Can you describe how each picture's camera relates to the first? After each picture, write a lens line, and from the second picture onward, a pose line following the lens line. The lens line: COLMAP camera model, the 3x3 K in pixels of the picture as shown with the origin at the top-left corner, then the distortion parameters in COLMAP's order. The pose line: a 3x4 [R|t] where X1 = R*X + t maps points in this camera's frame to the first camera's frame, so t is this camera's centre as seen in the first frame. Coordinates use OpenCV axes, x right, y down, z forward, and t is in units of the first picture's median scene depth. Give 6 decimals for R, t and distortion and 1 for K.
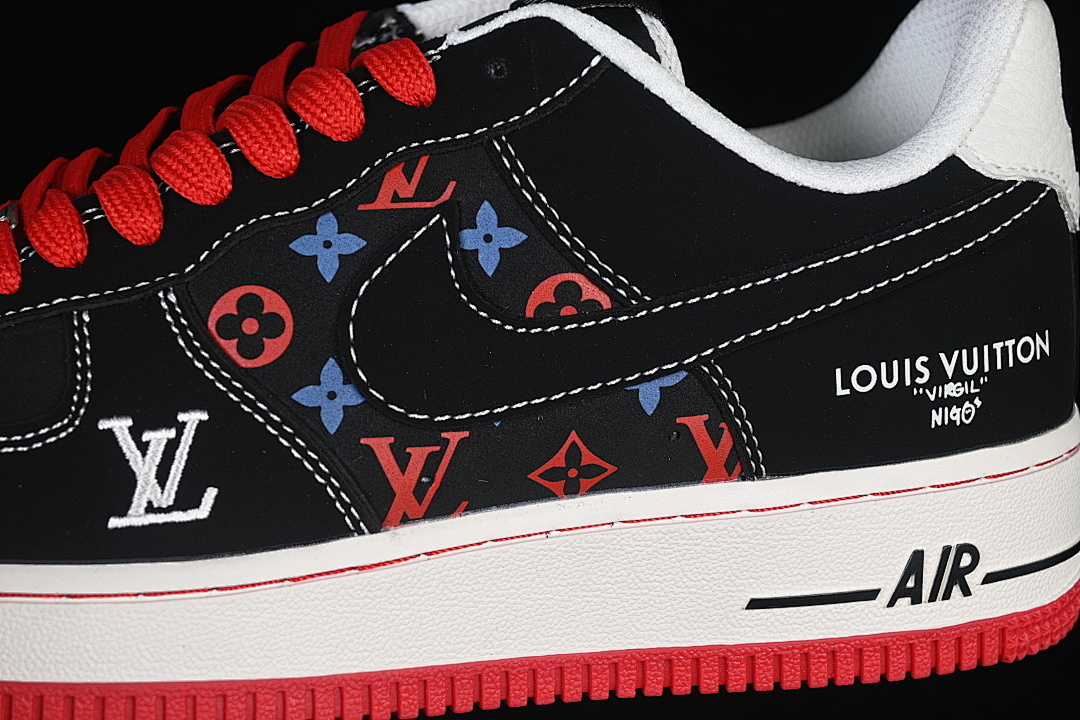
lens RADIAL K [[2364.9, 0, 542.5], [0, 2364.9, 359.9], [0, 0, 1]] dist [0.013894, 0.000000]
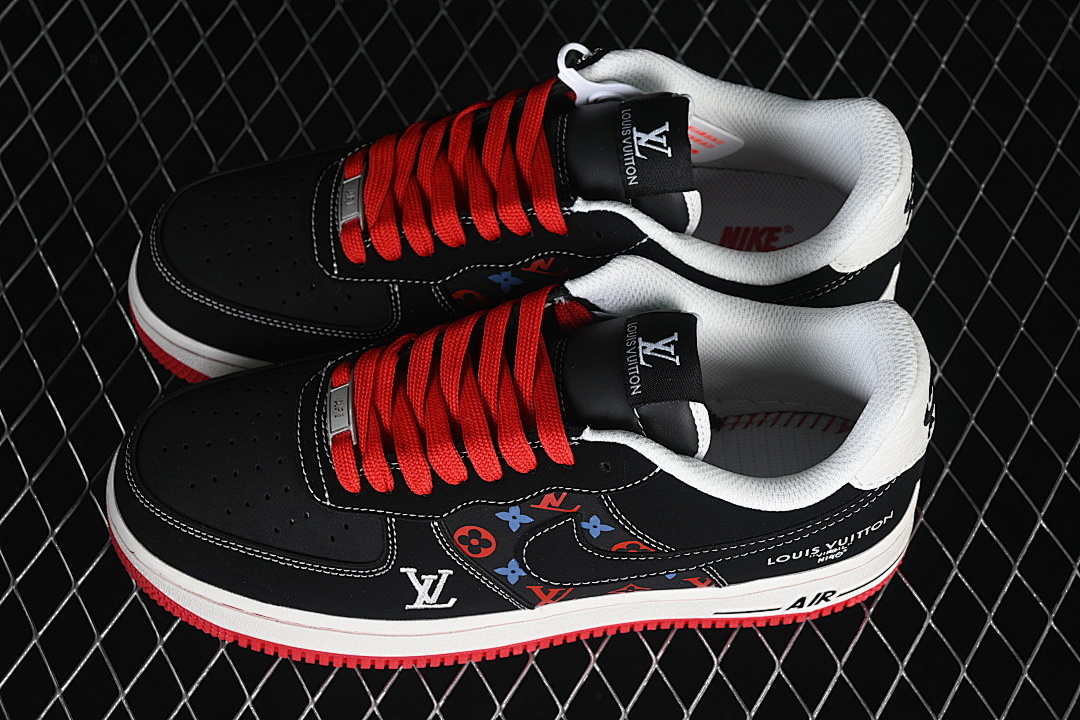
lens RADIAL K [[2364.9, 0, 538.2], [0, 2364.9, 359.8], [0, 0, 1]] dist [0.013894, 0.000000]
pose [[0.992579, 0.114611, -0.040632, -0.005704], [-0.047067, 0.670205, 0.740682, -1.611832], [0.112122, -0.733273, 0.670626, -0.230982]]
